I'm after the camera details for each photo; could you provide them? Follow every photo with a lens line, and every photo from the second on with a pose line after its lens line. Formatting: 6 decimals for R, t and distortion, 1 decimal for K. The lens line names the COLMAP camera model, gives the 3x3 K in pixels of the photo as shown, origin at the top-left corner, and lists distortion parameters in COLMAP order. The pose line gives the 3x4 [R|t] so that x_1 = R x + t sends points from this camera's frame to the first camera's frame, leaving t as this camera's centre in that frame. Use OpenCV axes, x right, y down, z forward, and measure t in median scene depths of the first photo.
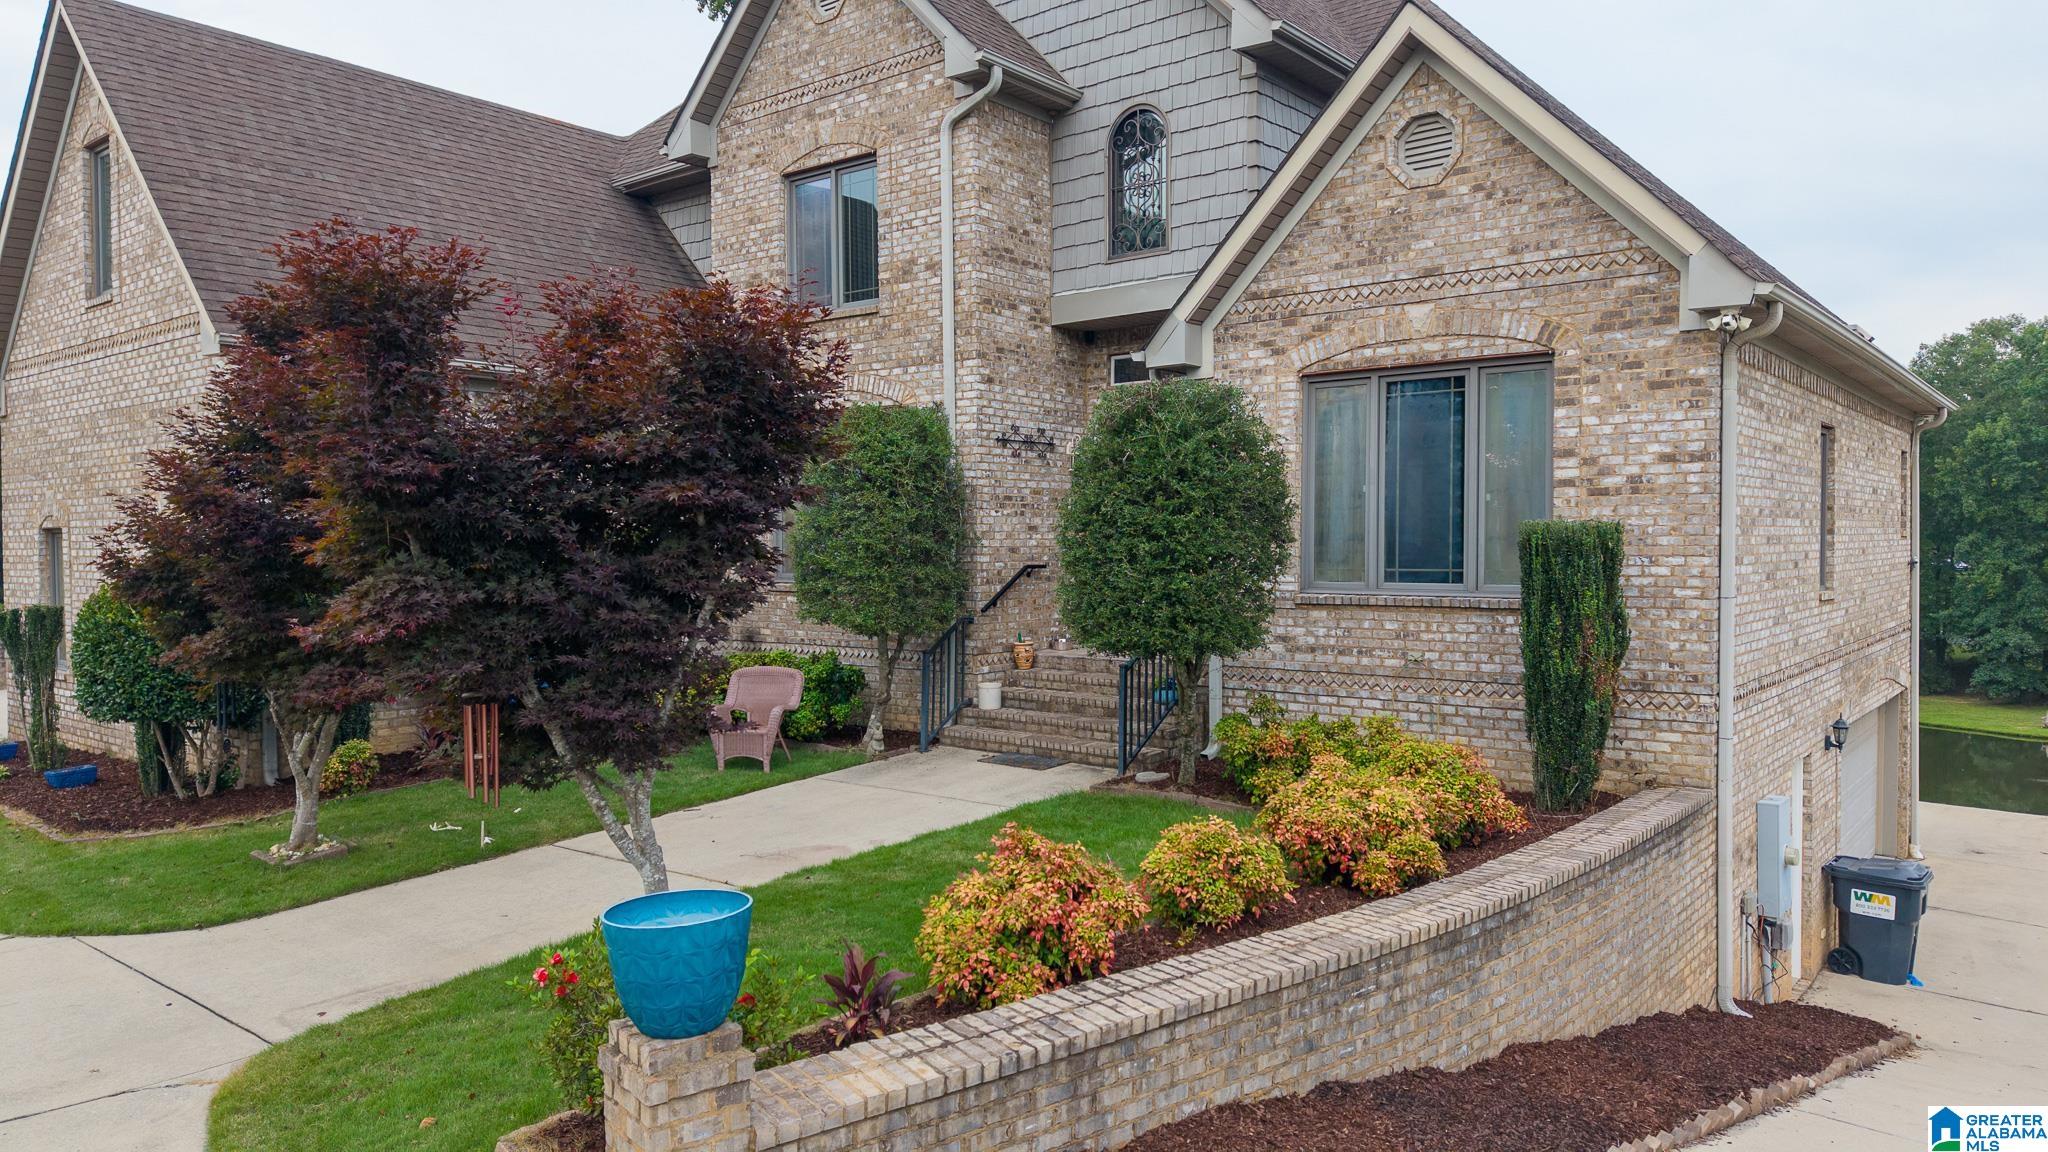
lens RADIAL K [[1377.9, 0, 1030.4], [0, 1377.9, 574.6], [0, 0, 1]] dist [0.033406, -0.045735]
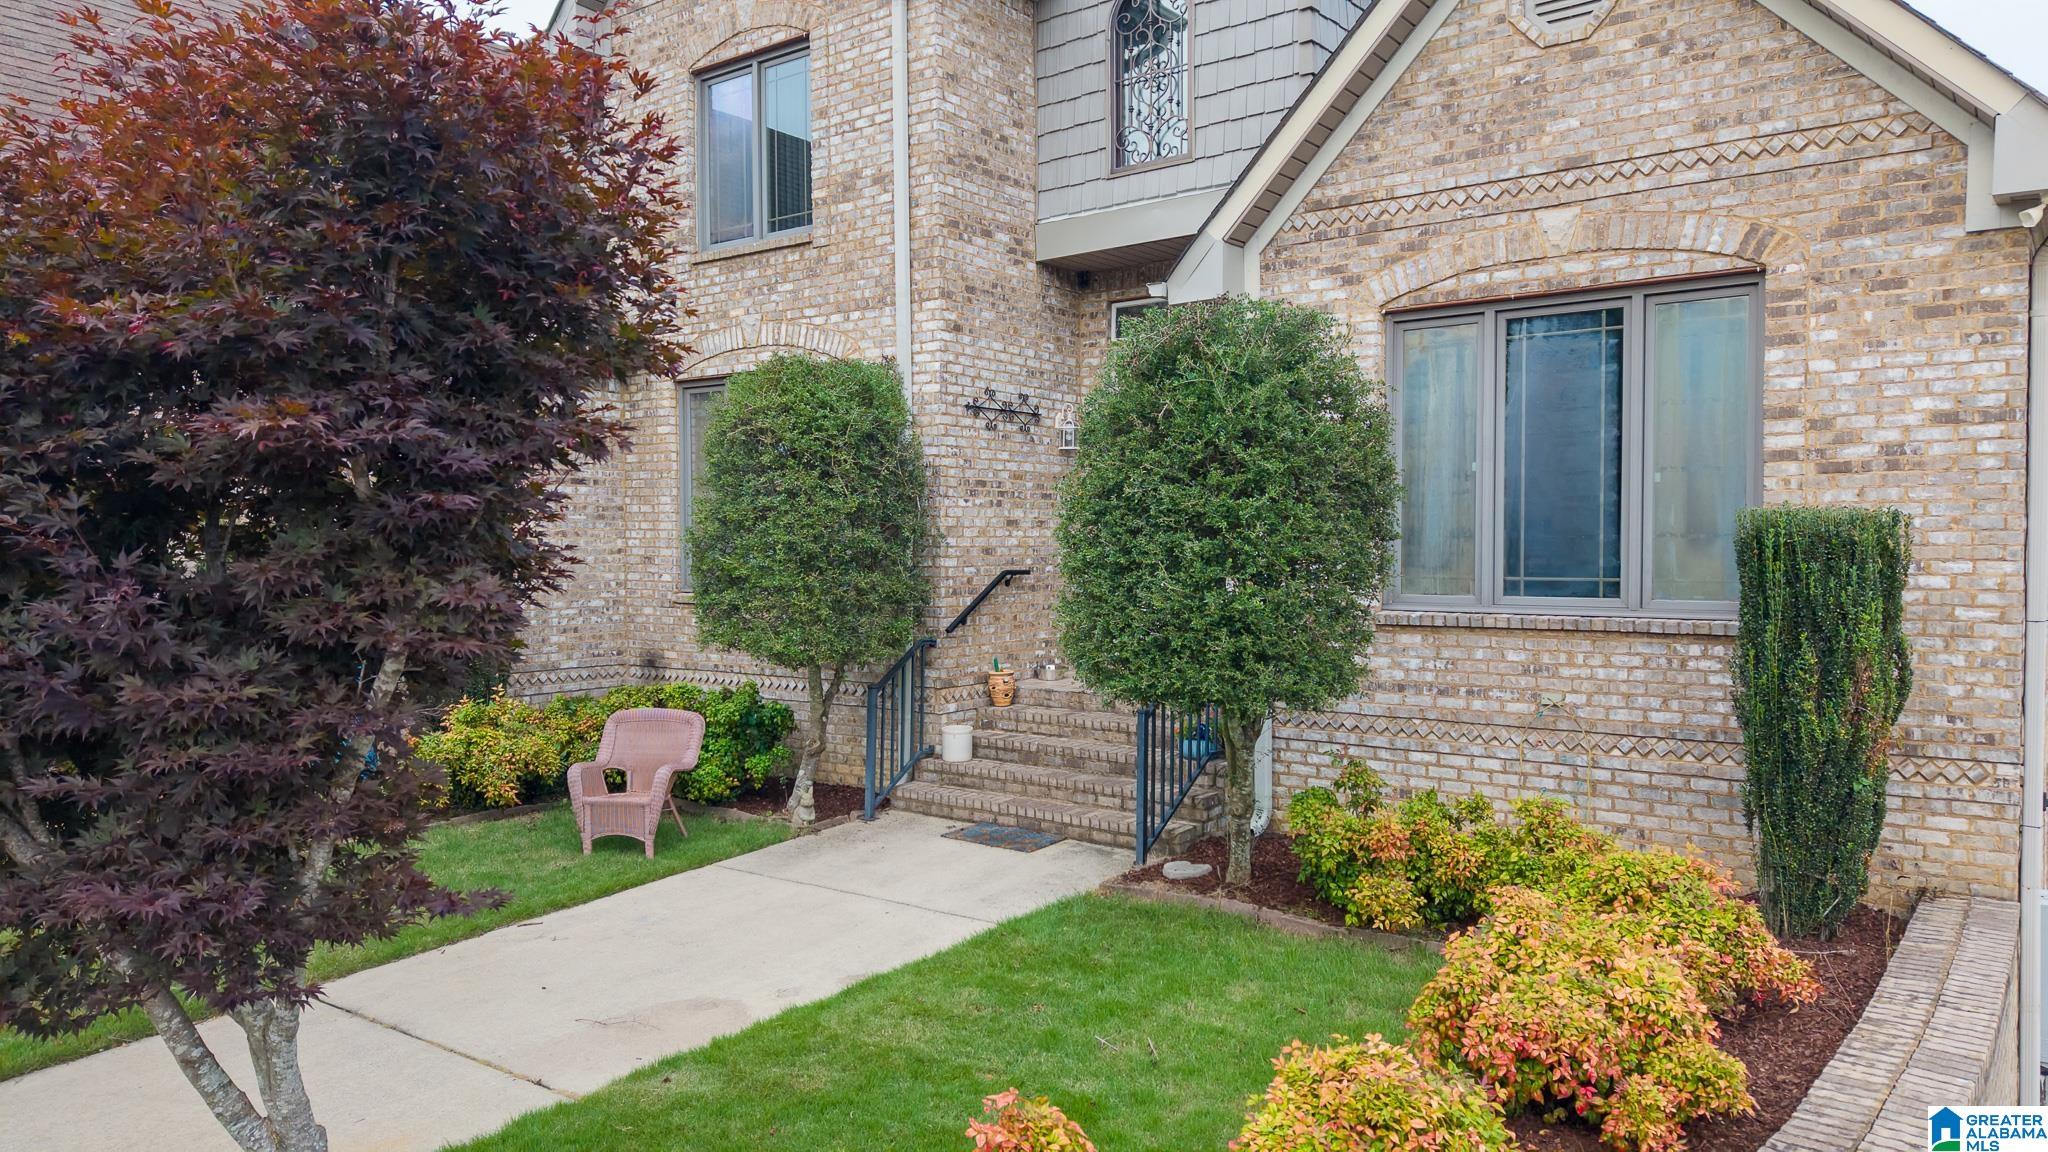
lens RADIAL K [[1377.9, 0, 1033.4], [0, 1377.9, 572.7], [0, 0, 1]] dist [0.033406, -0.045735]
pose [[0.999592, 0.000150, 0.028571, -0.010423], [-0.000088, 0.999998, -0.002180, -0.004811], [-0.028571, 0.002176, 0.999589, 0.274577]]
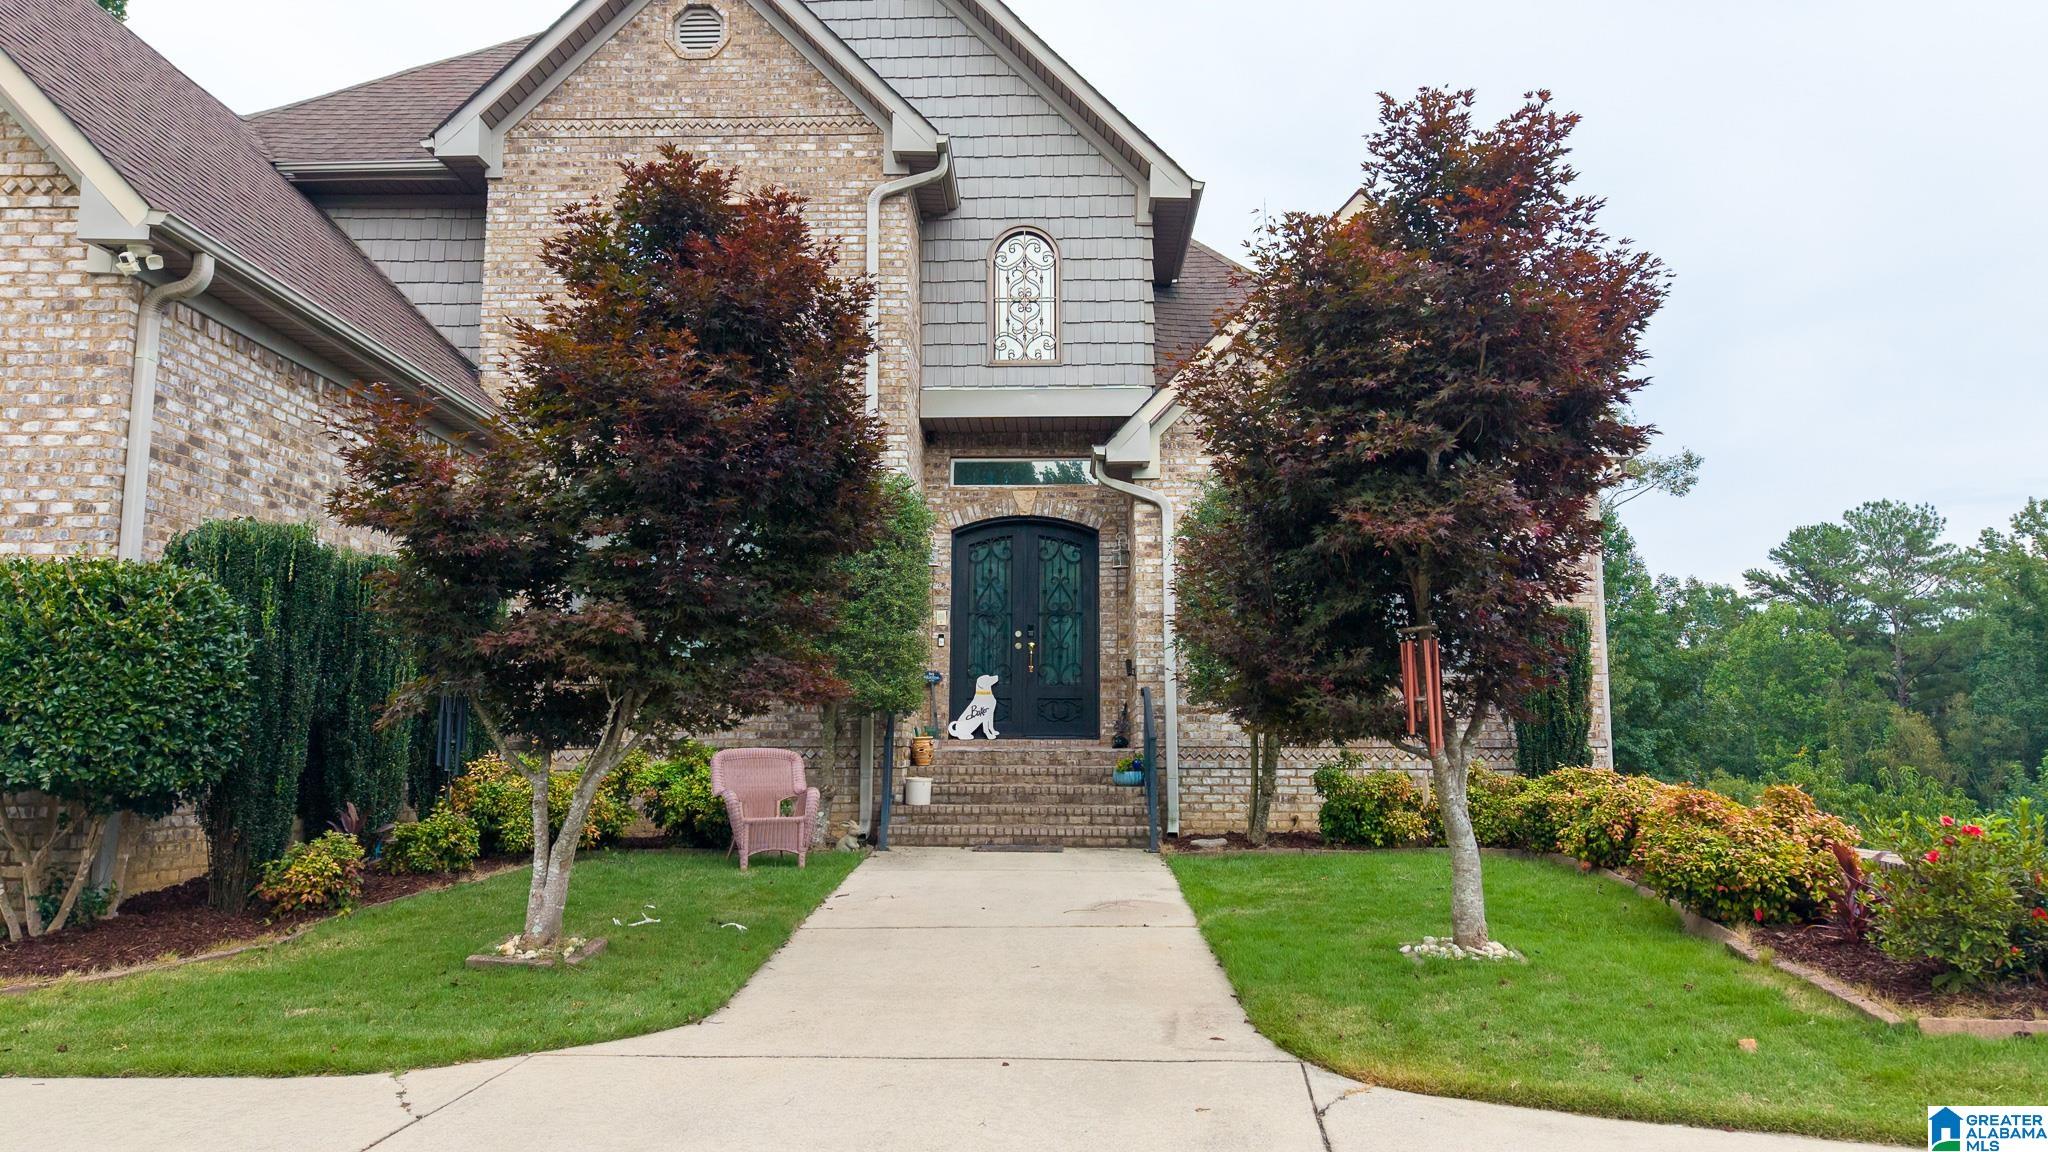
lens RADIAL K [[1377.9, 0, 1037.7], [0, 1377.9, 580.9], [0, 0, 1]] dist [0.033406, -0.045735]
pose [[0.786169, 0.083062, 0.612404, -0.626992], [0.012441, 0.988599, -0.150057, 0.101622], [-0.617886, 0.125589, 0.776173, 0.242706]]
